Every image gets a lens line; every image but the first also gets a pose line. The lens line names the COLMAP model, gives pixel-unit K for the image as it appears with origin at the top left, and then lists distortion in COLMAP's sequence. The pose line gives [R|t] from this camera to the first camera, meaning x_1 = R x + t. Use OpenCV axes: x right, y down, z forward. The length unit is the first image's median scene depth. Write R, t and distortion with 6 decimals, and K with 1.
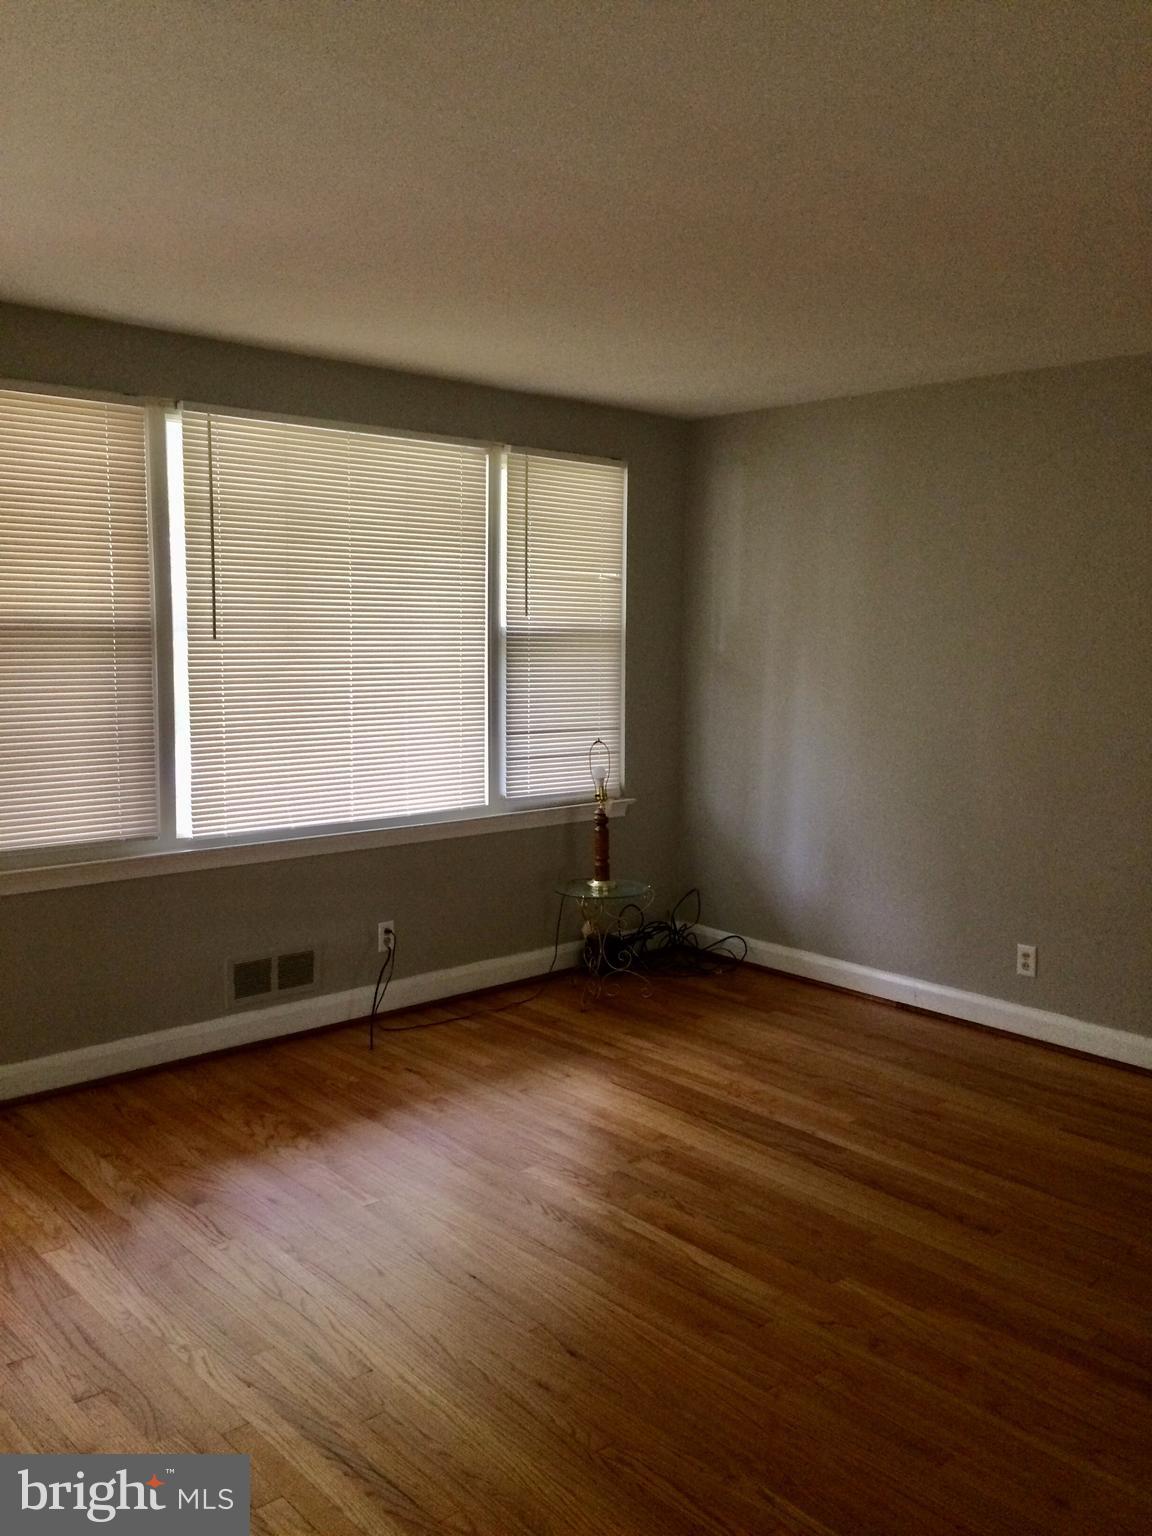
lens RADIAL K [[1304.4, 0, 590.0], [0, 1304.4, 767.0], [0, 0, 1]] dist [0.020888, -0.014911]
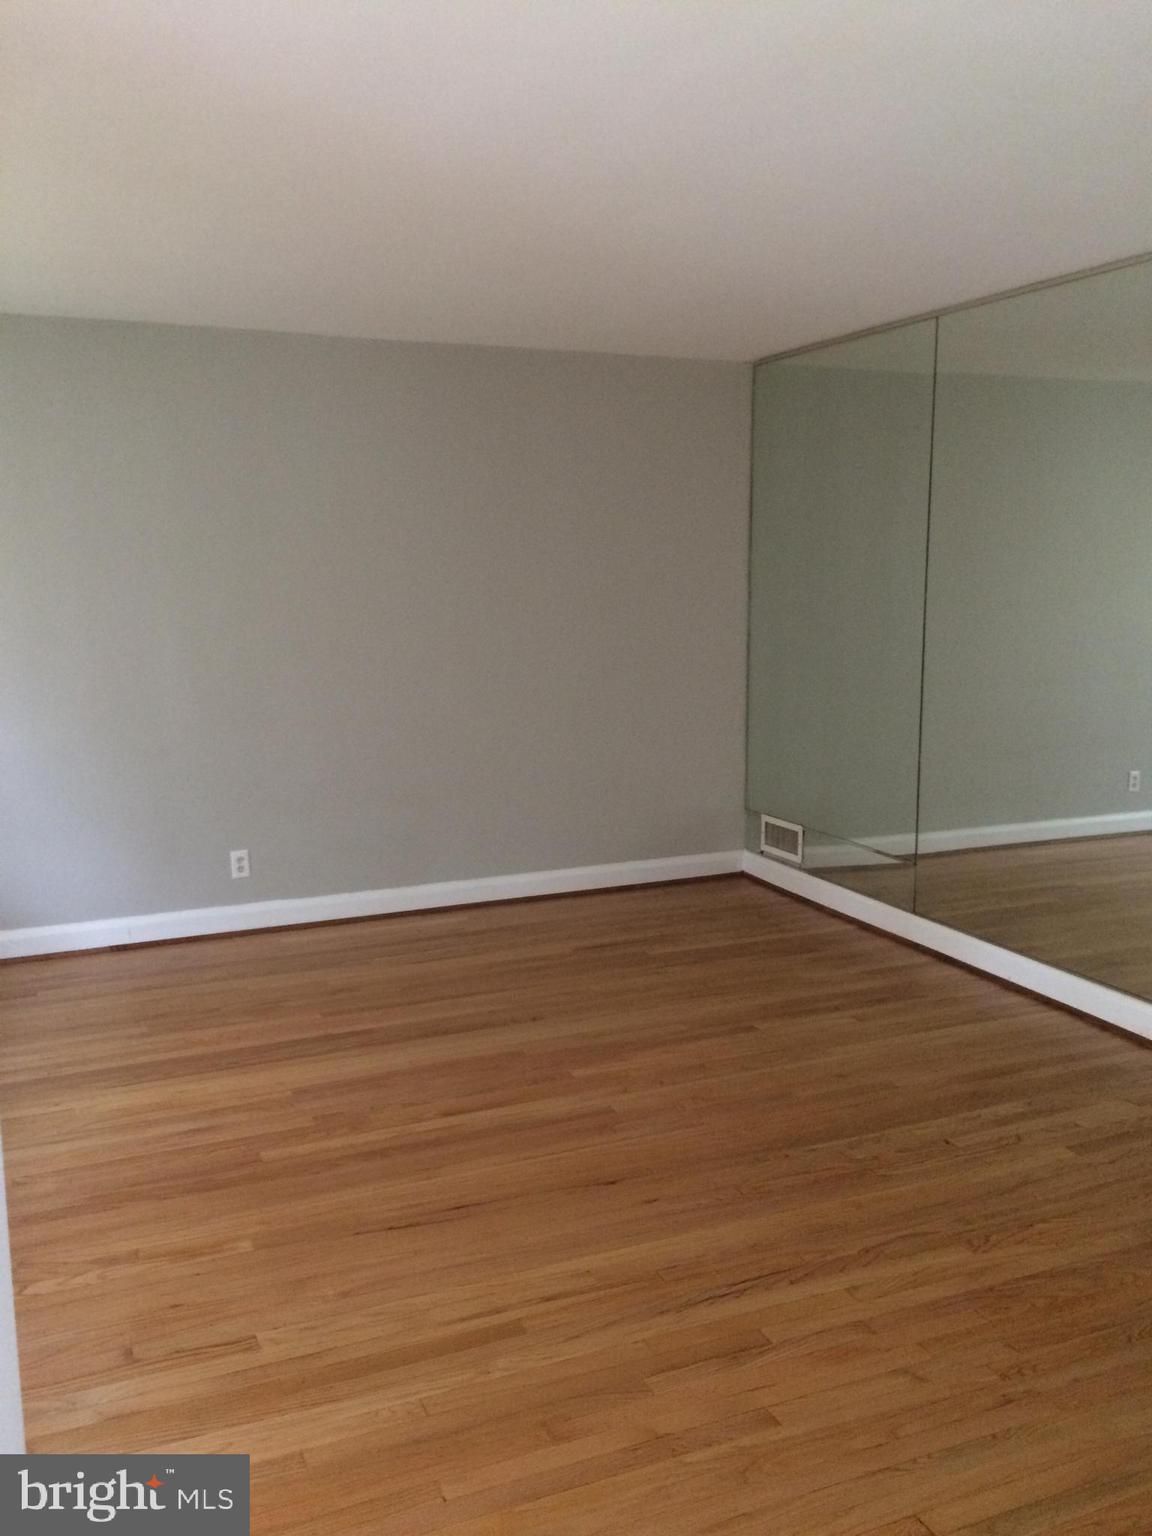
lens RADIAL K [[1304.4, 0, 578.3], [0, 1304.4, 768.8], [0, 0, 1]] dist [0.020888, -0.014911]
pose [[0.329167, -0.168987, 0.929028, -0.774213], [0.120885, 0.983302, 0.136028, -0.065578], [-0.936502, 0.067529, 0.344098, 0.426441]]
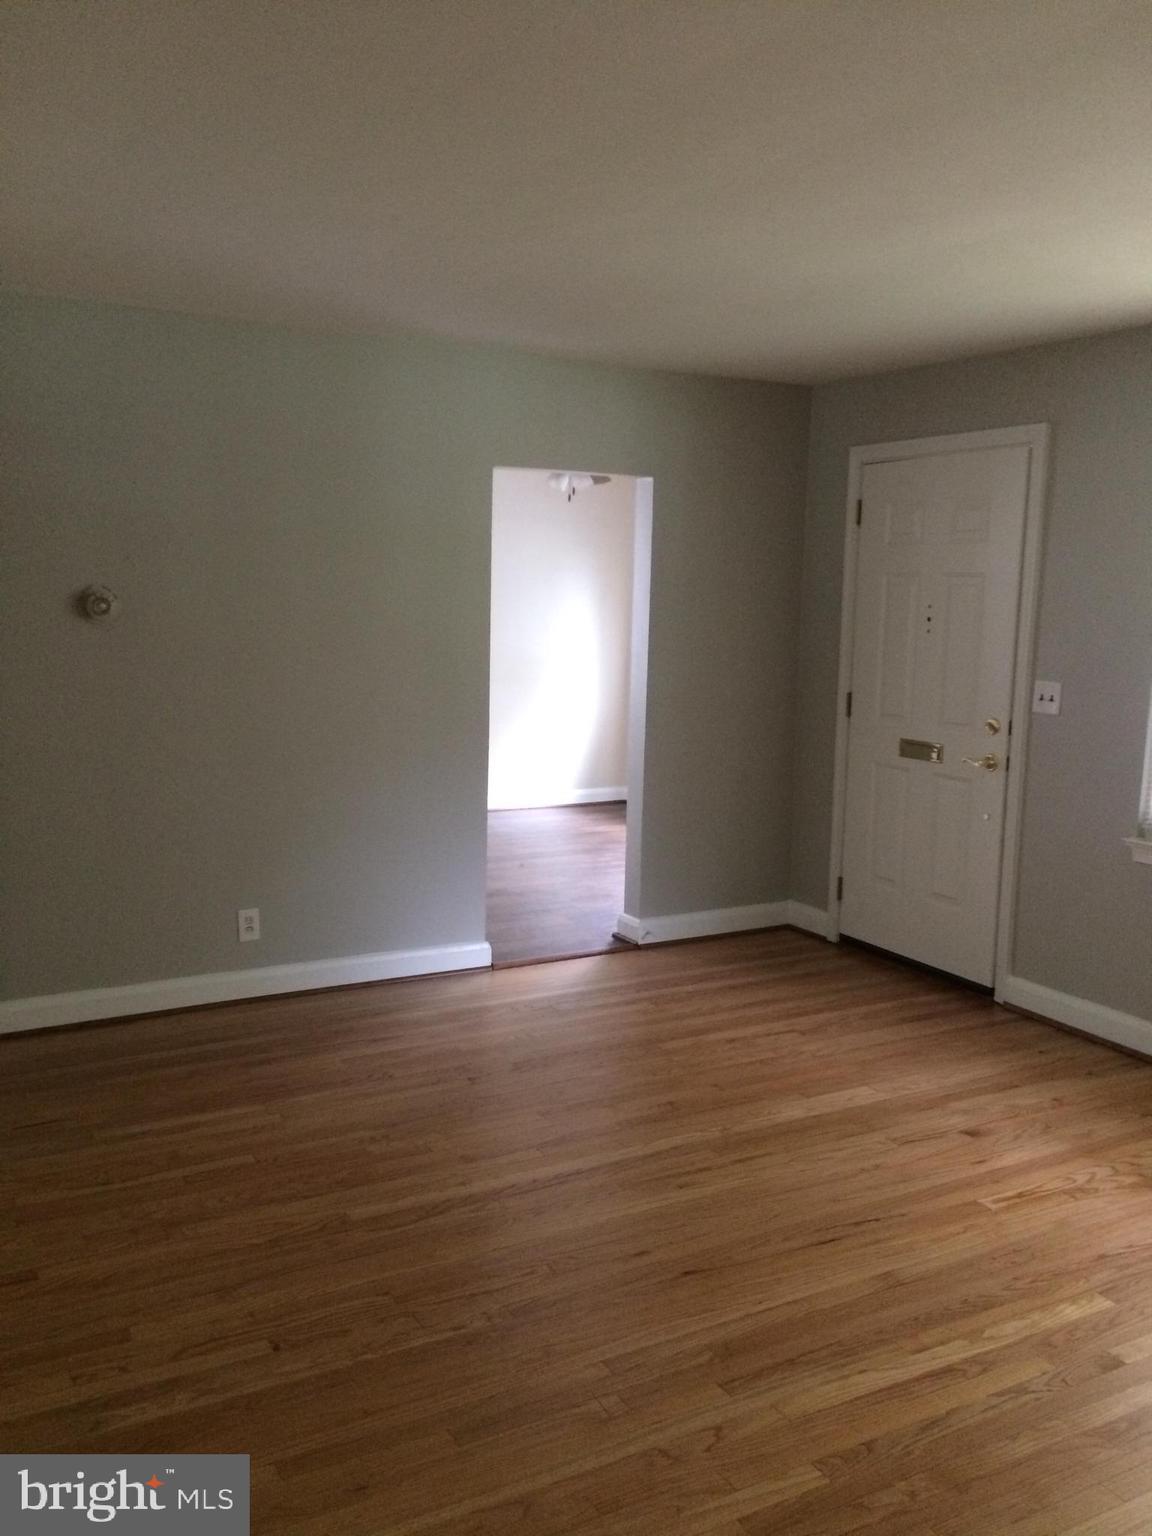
lens RADIAL K [[1304.4, 0, 588.1], [0, 1304.4, 768.7], [0, 0, 1]] dist [0.020888, -0.014911]
pose [[-0.219060, 0.110252, -0.969462, 0.739303], [-0.128664, 0.981655, 0.140712, -0.080298], [0.967191, 0.155559, -0.200855, 0.774904]]
